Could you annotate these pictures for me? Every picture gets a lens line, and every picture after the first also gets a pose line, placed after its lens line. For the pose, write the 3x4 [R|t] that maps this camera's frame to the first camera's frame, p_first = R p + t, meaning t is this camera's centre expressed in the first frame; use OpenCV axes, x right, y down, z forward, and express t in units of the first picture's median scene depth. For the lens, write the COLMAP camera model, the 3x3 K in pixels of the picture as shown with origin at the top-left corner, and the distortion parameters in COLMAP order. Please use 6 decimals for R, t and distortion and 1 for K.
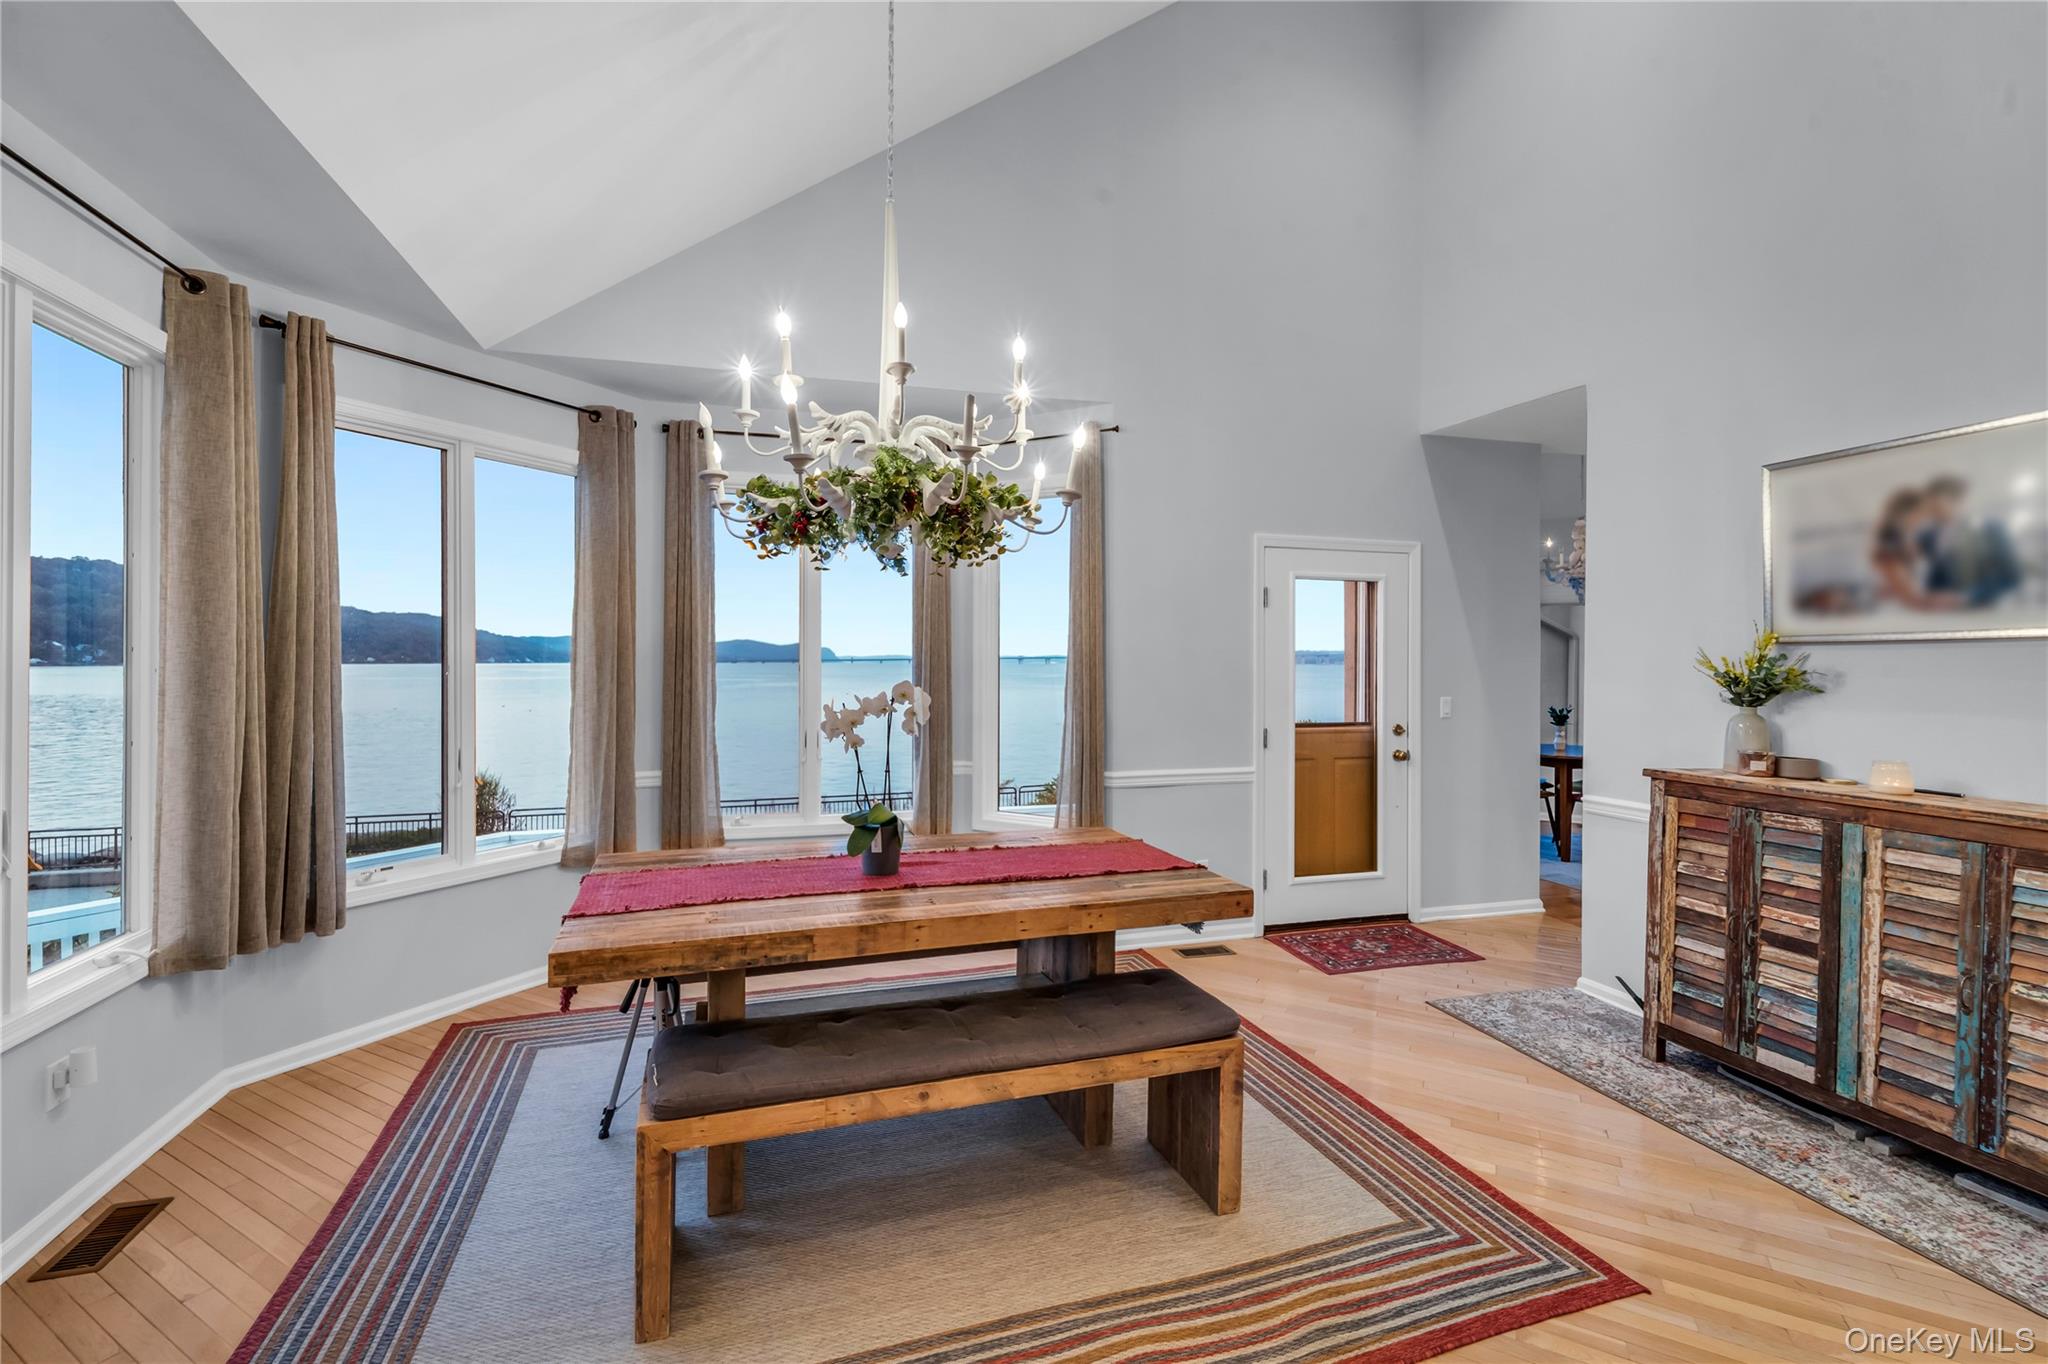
lens RADIAL K [[887.5, 0, 1002.7], [0, 887.5, 652.0], [0, 0, 1]] dist [-0.000786, -0.000284]
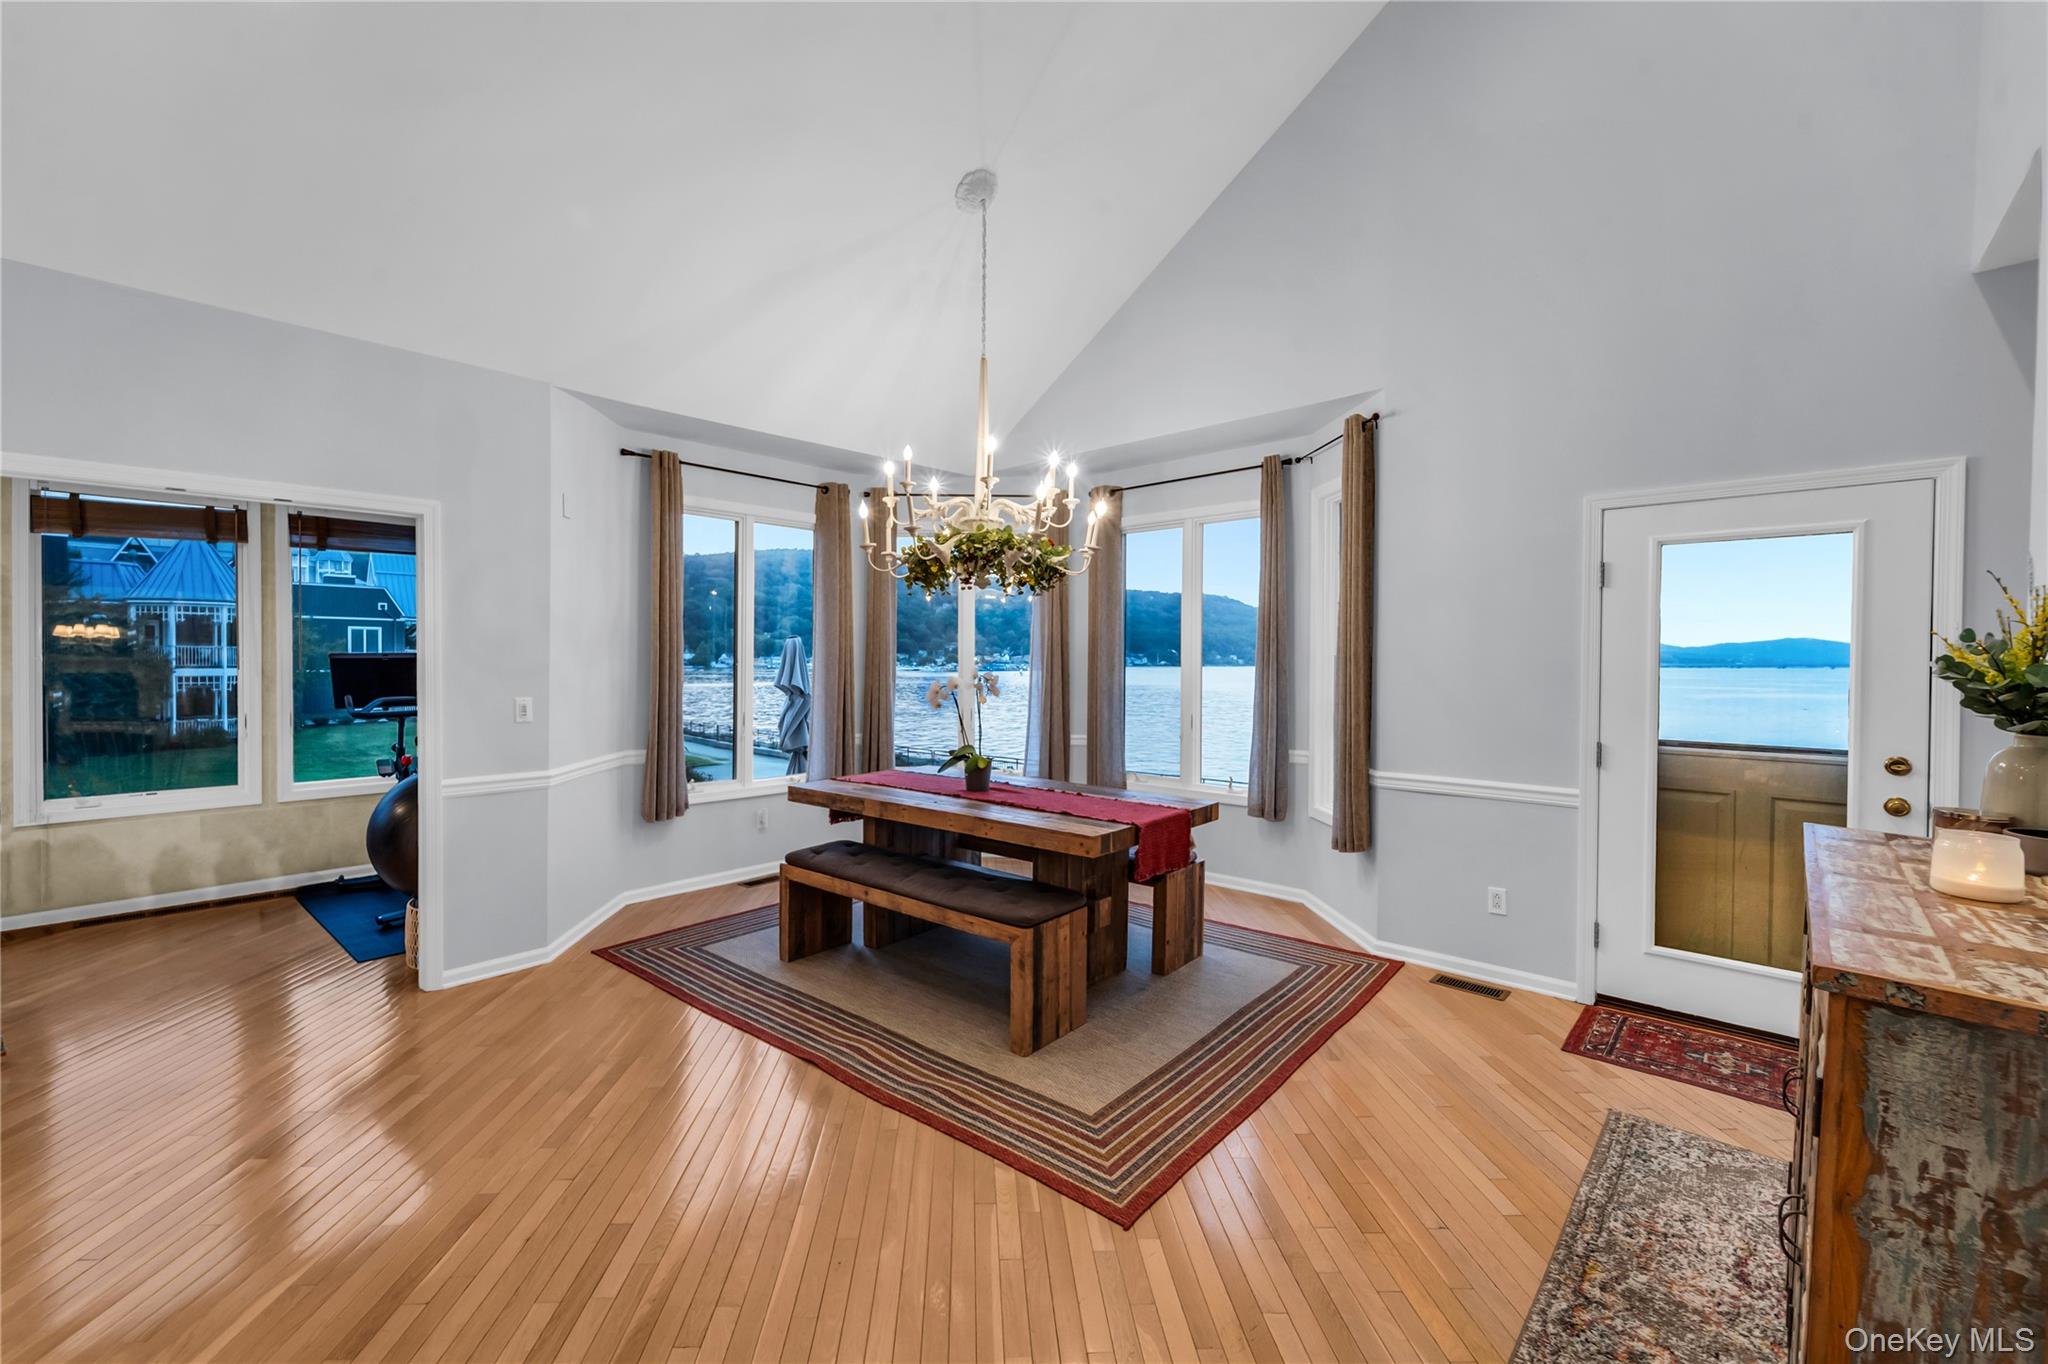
lens RADIAL K [[887.5, 0, 1002.7], [0, 887.5, 652.0], [0, 0, 1]] dist [-0.000786, -0.000284]
pose [[0.495457, -0.013466, -0.868528, 0.801819], [-0.000905, 0.999871, -0.016019, 0.021120], [0.868632, 0.008723, 0.495381, 0.167567]]
